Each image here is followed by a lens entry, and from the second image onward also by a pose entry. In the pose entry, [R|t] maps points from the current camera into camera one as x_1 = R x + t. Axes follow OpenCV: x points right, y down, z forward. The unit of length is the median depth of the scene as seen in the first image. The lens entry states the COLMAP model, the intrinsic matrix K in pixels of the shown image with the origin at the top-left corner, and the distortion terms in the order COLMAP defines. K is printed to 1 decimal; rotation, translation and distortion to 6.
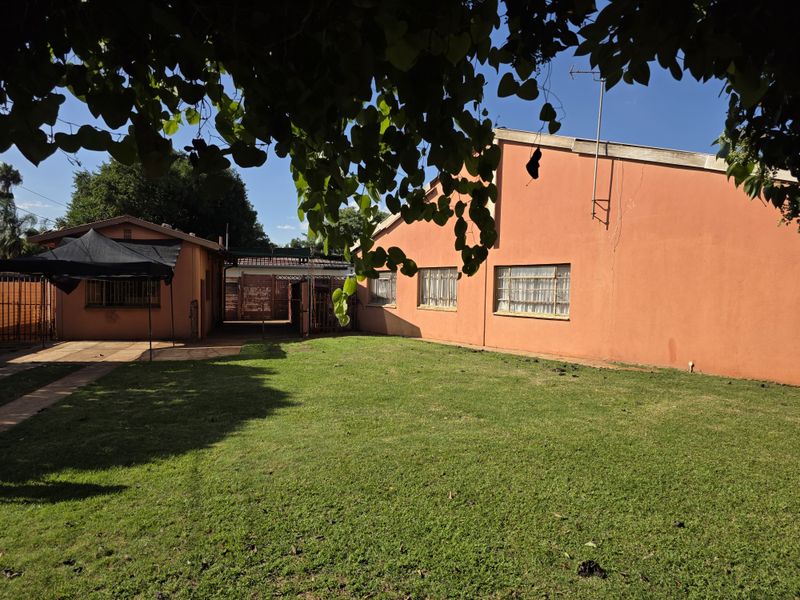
lens RADIAL K [[533.6, 0, 414.8], [0, 533.6, 307.8], [0, 0, 1]] dist [0.074650, -0.068315]
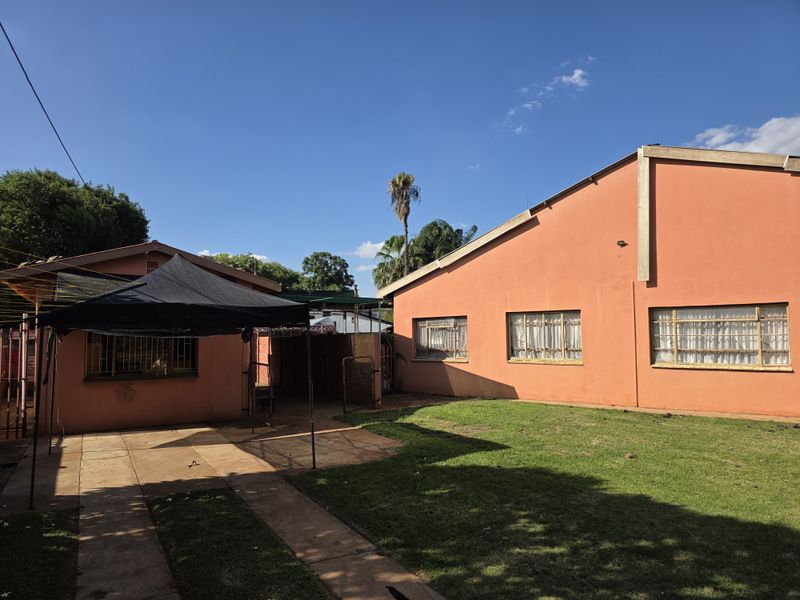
lens RADIAL K [[537.8, 0, 390.0], [0, 537.8, 303.6], [0, 0, 1]] dist [0.083142, -0.074409]
pose [[0.969829, -0.010445, 0.243563, -0.442355], [0.035024, 0.994687, -0.096804, -0.017560], [-0.241258, 0.102414, 0.965042, 0.289066]]
